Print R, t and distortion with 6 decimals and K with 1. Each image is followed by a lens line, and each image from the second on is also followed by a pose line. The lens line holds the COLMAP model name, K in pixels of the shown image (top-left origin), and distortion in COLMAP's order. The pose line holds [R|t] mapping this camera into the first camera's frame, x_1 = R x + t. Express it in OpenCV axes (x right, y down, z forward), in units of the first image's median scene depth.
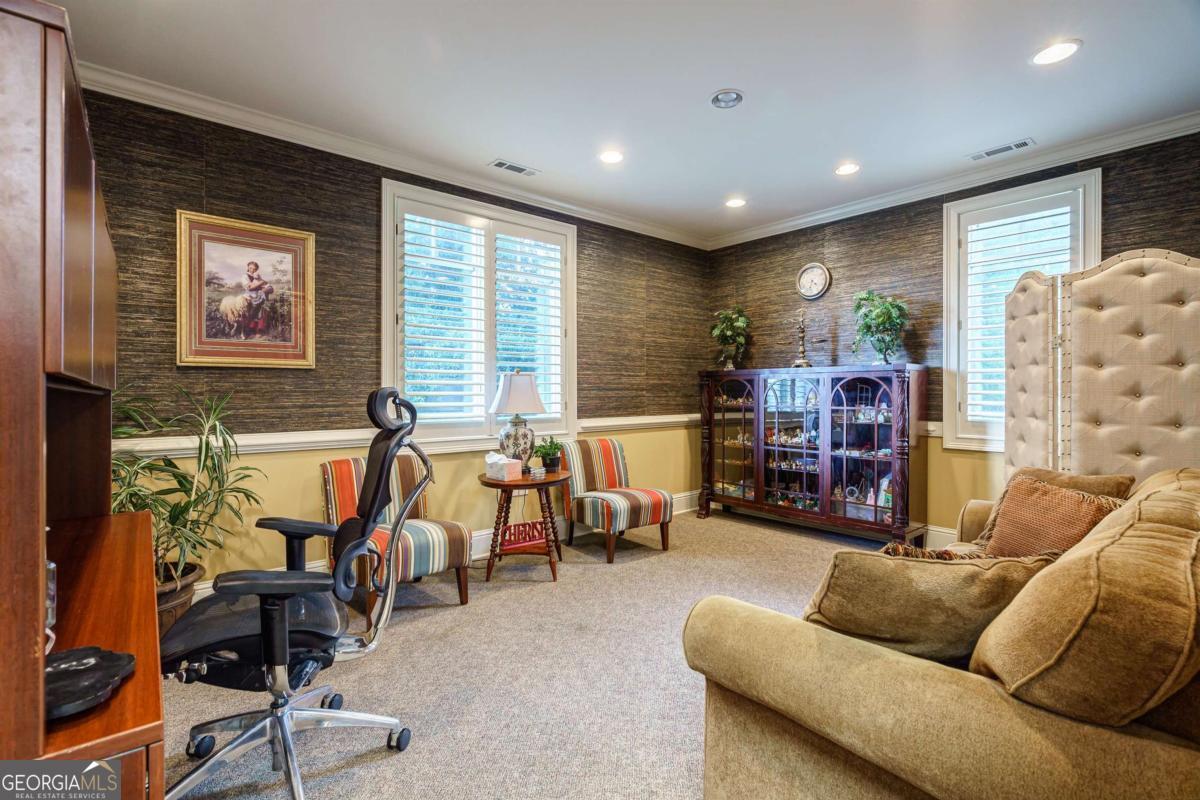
lens RADIAL K [[550.8, 0, 601.5], [0, 550.8, 396.7], [0, 0, 1]] dist [-0.000979, 0.000016]
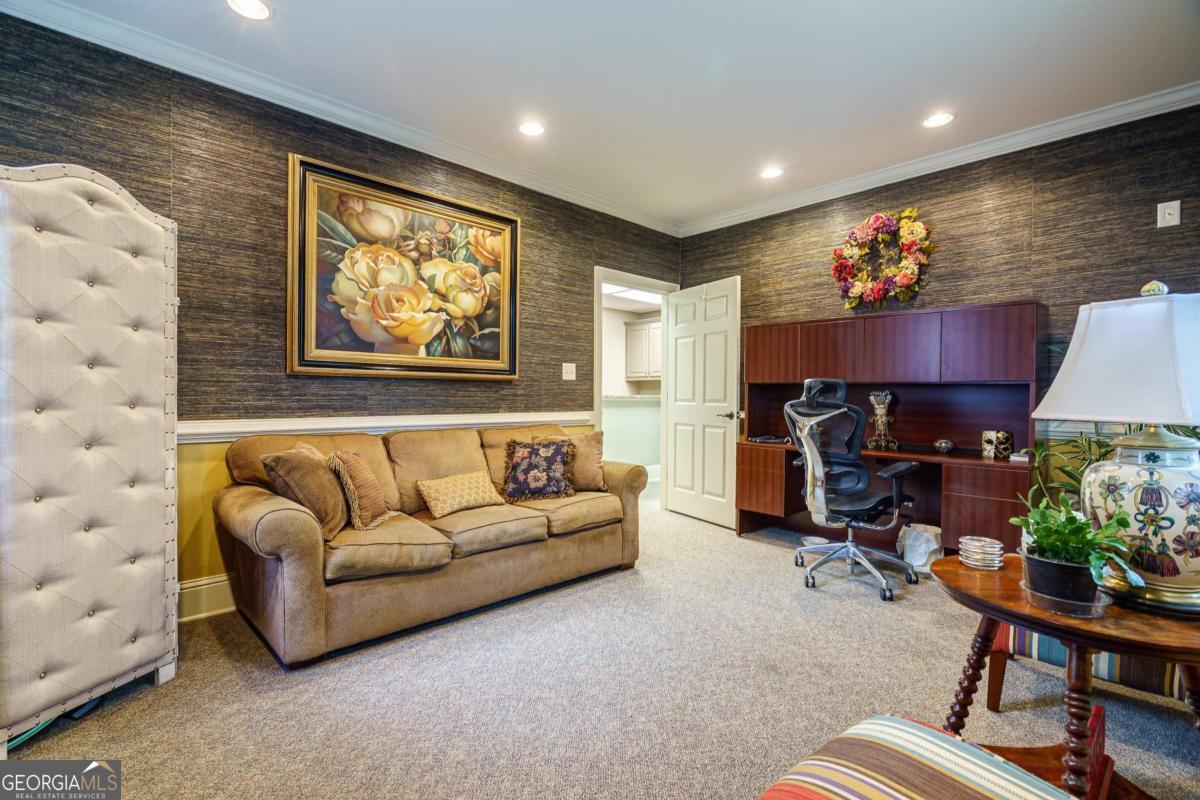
lens RADIAL K [[550.8, 0, 598.8], [0, 550.8, 399.0], [0, 0, 1]] dist [-0.000979, 0.000016]
pose [[-0.998284, -0.007989, -0.058014, 0.300475], [-0.008528, 0.999923, 0.009051, 0.027748], [0.057937, 0.009530, -0.998275, 2.024436]]
